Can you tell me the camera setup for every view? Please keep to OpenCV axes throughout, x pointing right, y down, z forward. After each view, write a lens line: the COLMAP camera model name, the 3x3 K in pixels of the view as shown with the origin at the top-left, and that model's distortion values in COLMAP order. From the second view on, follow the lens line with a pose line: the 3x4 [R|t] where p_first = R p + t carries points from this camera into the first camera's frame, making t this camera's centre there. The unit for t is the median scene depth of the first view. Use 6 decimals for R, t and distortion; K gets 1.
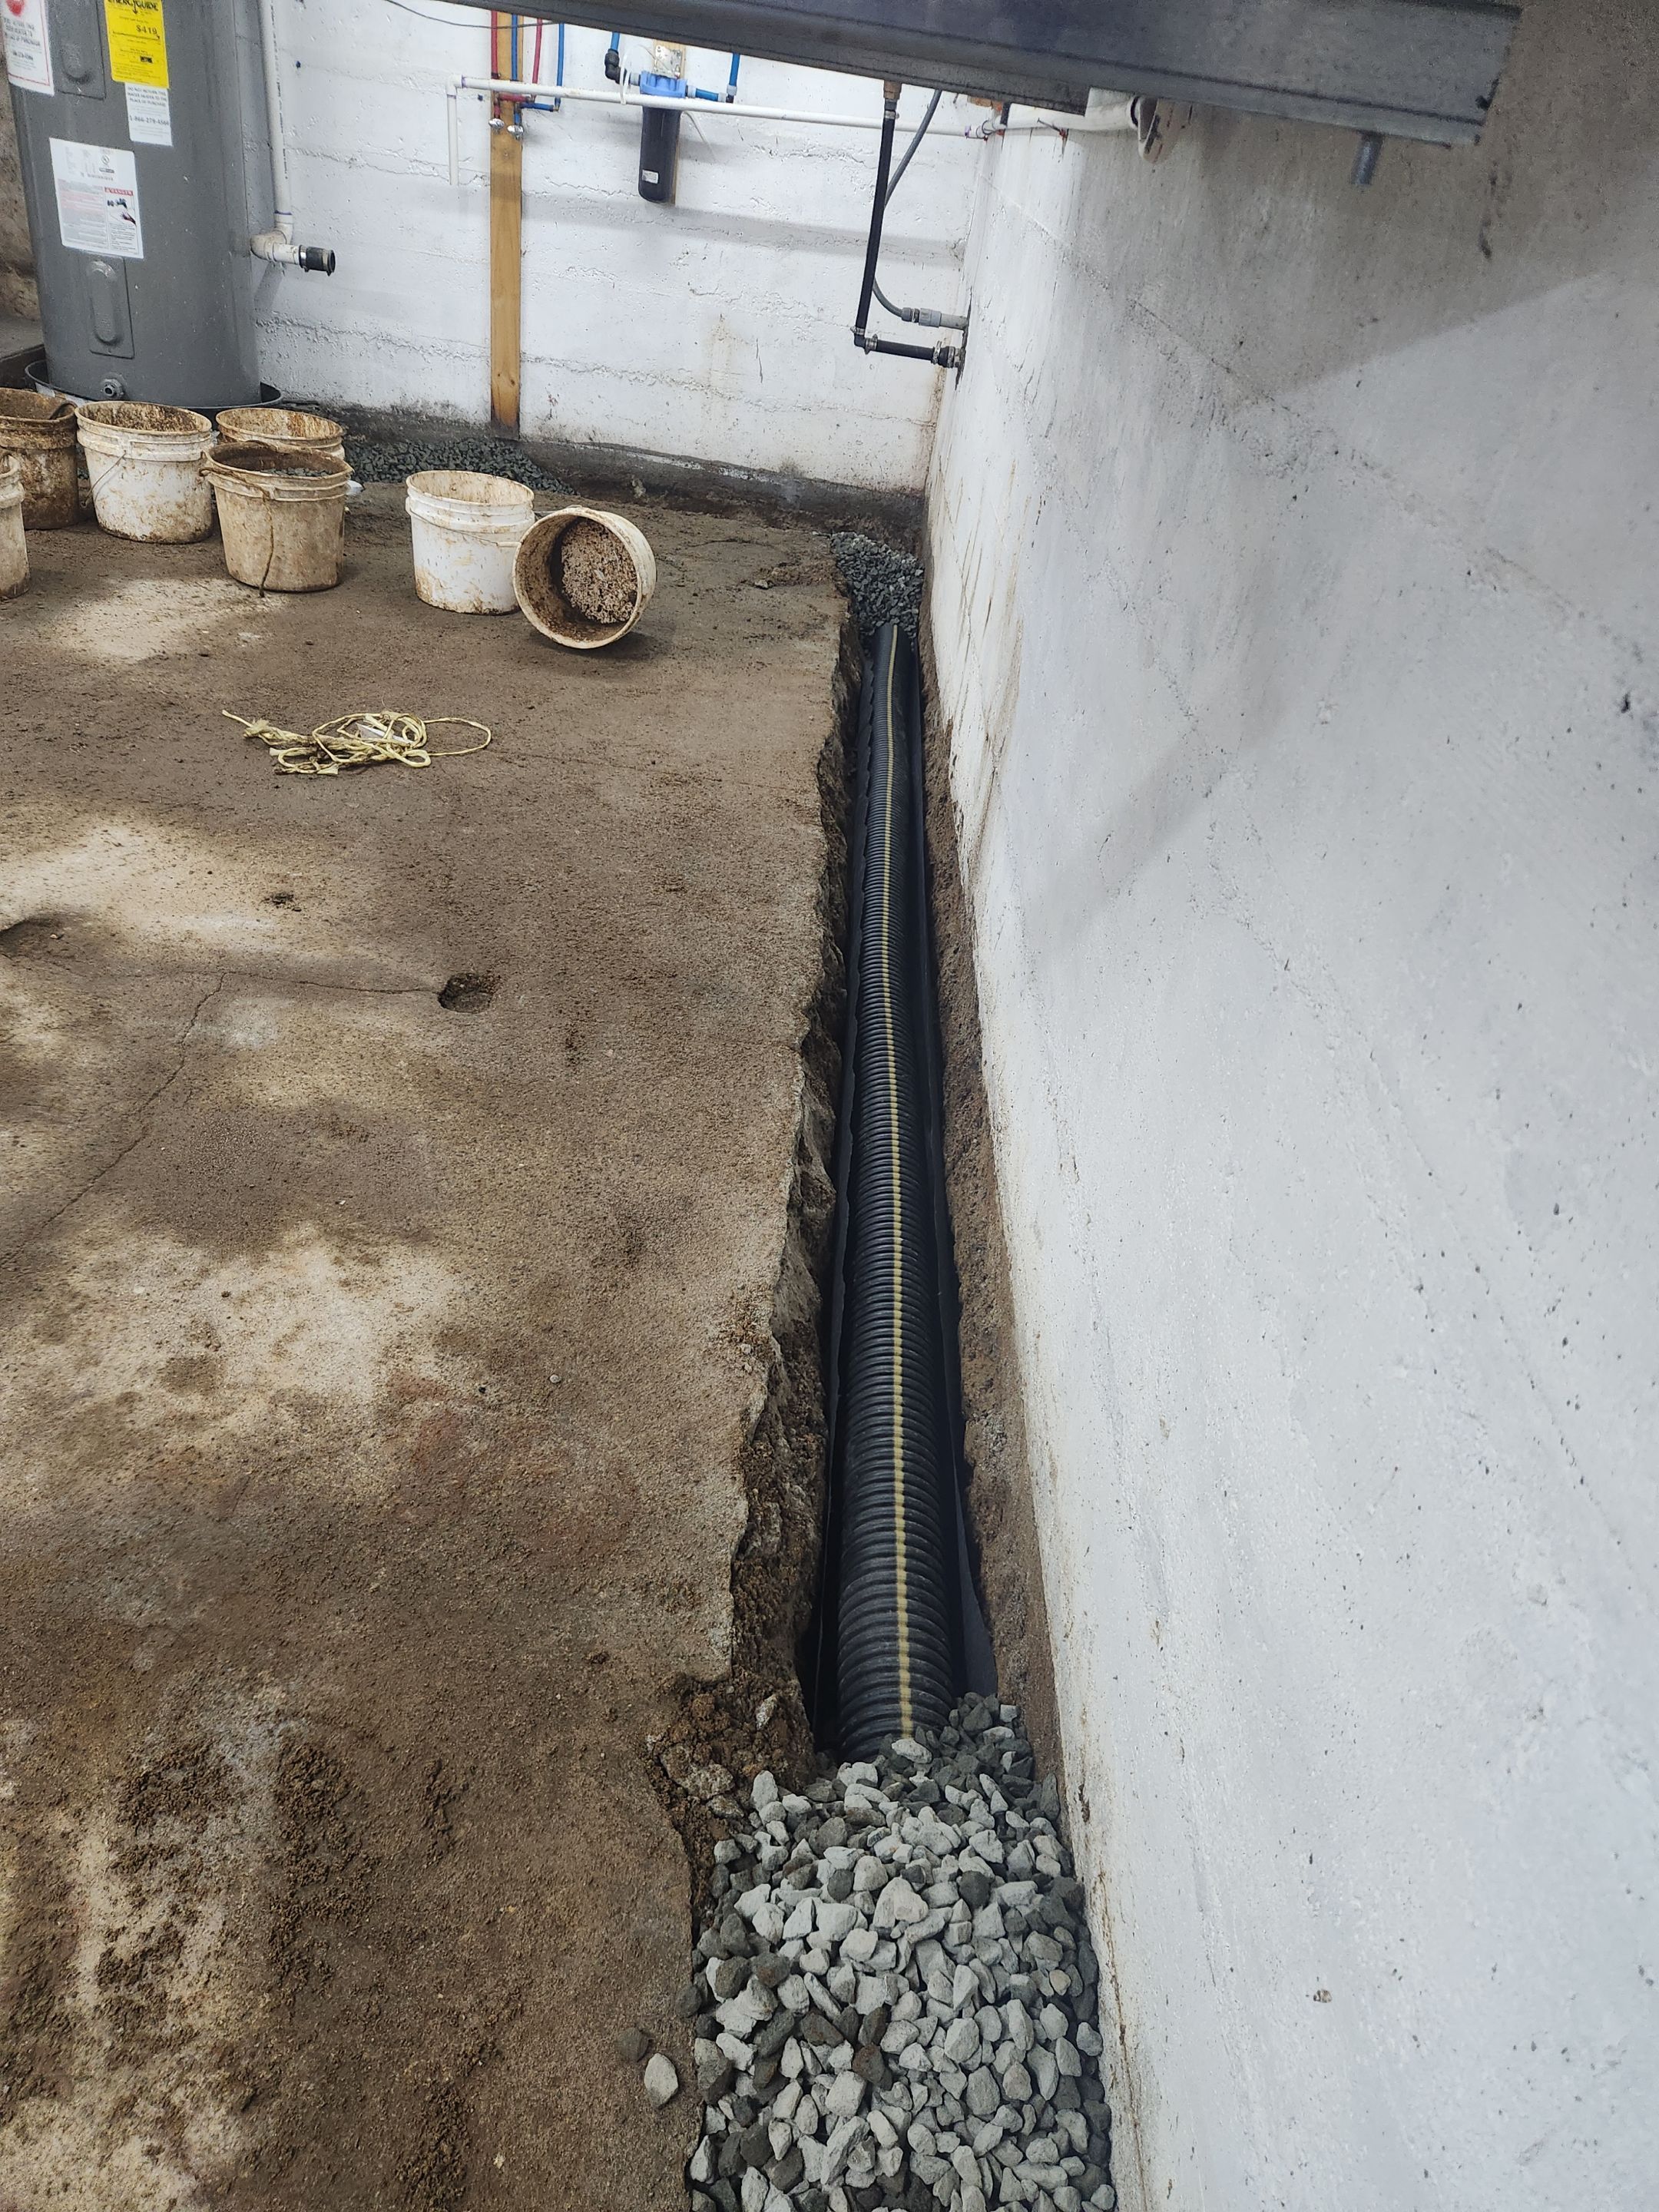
lens RADIAL K [[1434.9, 0, 852.5], [0, 1434.9, 1098.0], [0, 0, 1]] dist [0.085055, -0.074497]
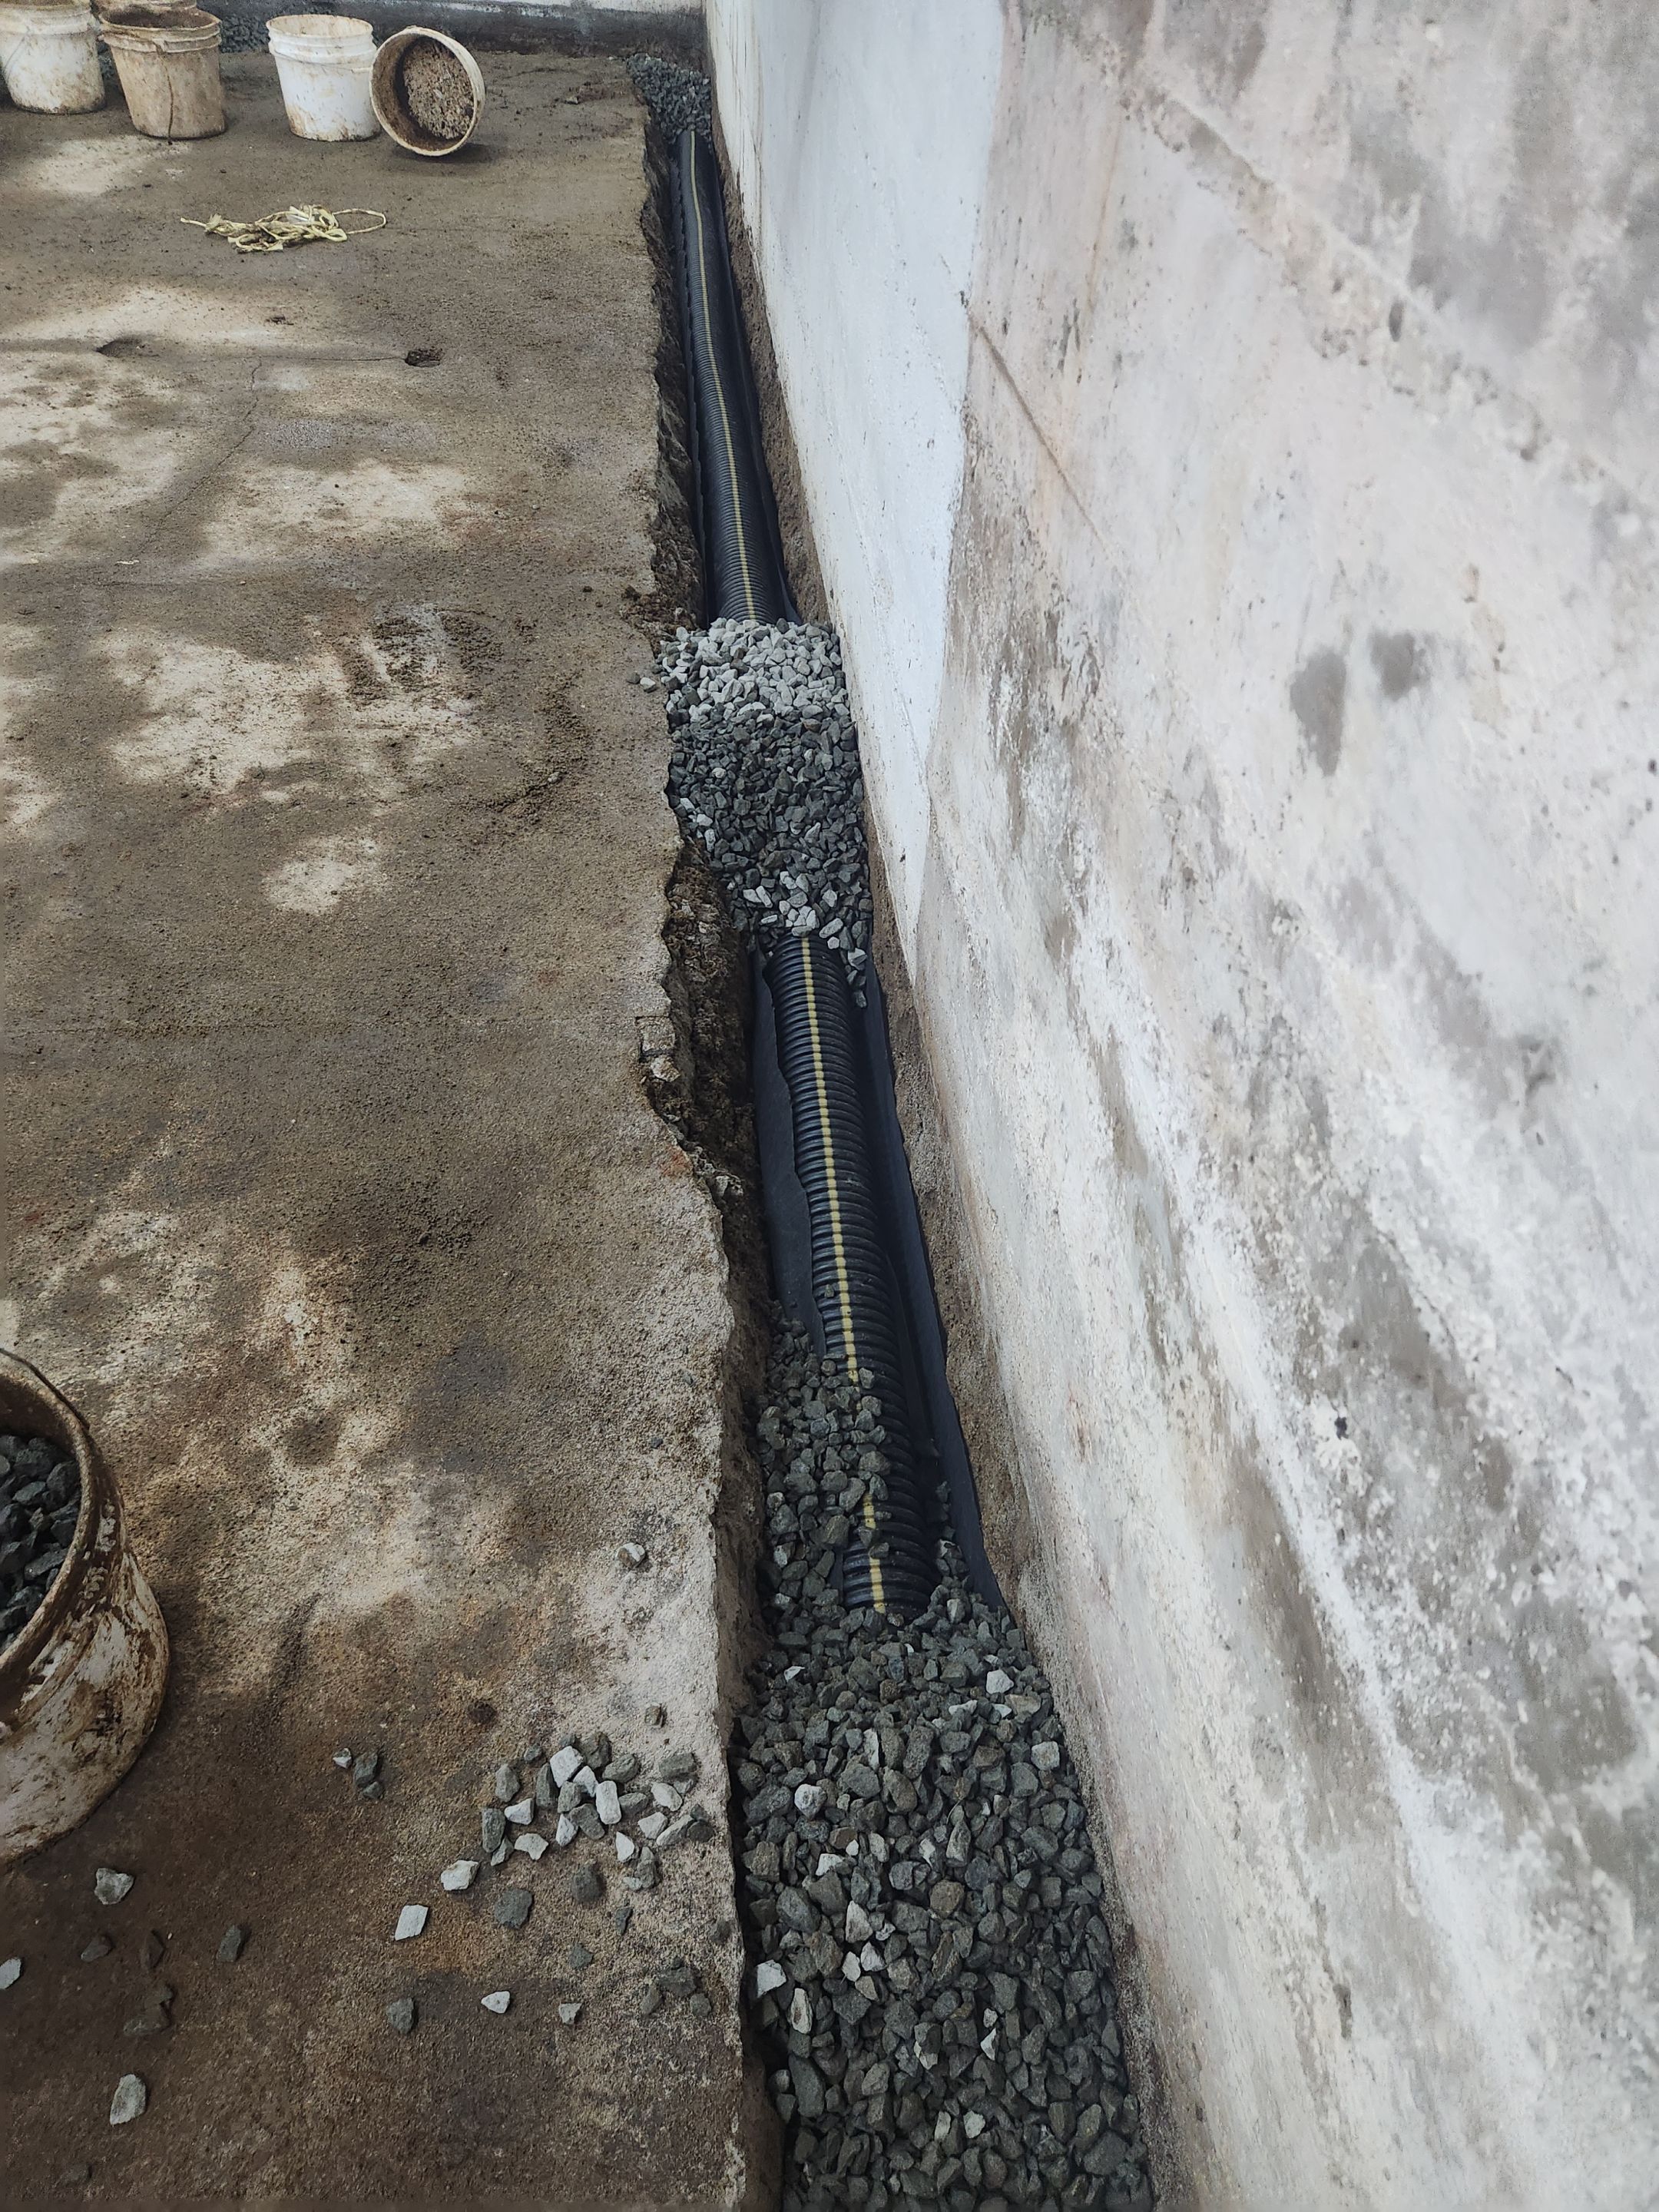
lens RADIAL K [[1421.7, 0, 836.0], [0, 1421.7, 1050.9], [0, 0, 1]] dist [0.062997, -0.032855]
pose [[0.988835, -0.146335, 0.028121, 0.003556], [0.138633, 0.972625, 0.186496, 0.247938], [-0.054642, -0.180516, 0.982053, -0.374037]]
